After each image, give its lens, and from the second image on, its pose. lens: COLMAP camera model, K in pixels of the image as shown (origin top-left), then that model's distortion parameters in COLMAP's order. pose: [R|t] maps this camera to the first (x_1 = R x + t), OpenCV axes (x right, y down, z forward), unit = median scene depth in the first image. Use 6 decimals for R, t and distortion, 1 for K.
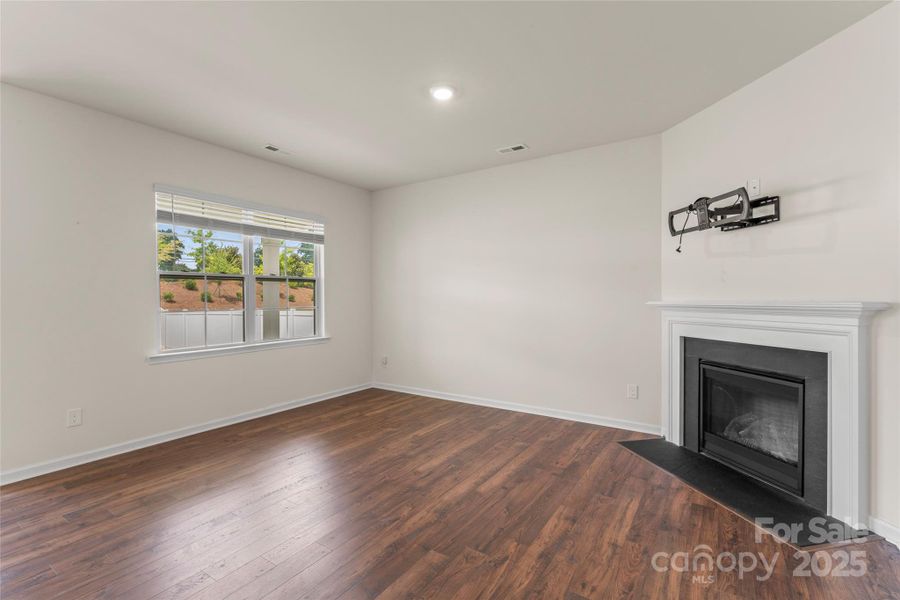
lens RADIAL K [[420.4, 0, 459.3], [0, 420.4, 301.4], [0, 0, 1]] dist [0.002010, 0.000207]
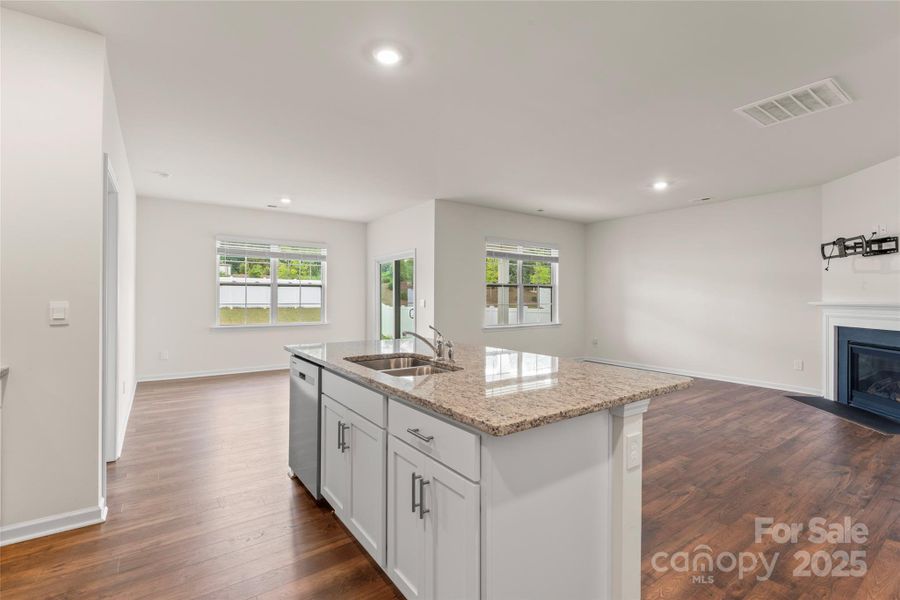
lens RADIAL K [[402.1, 0, 460.8], [0, 402.1, 297.0], [0, 0, 1]] dist [0.000002, 0.001367]
pose [[0.927248, 0.008419, -0.374353, -0.169146], [-0.013161, 0.999862, -0.010112, 0.014470], [0.374217, 0.014304, 0.927231, -0.837770]]
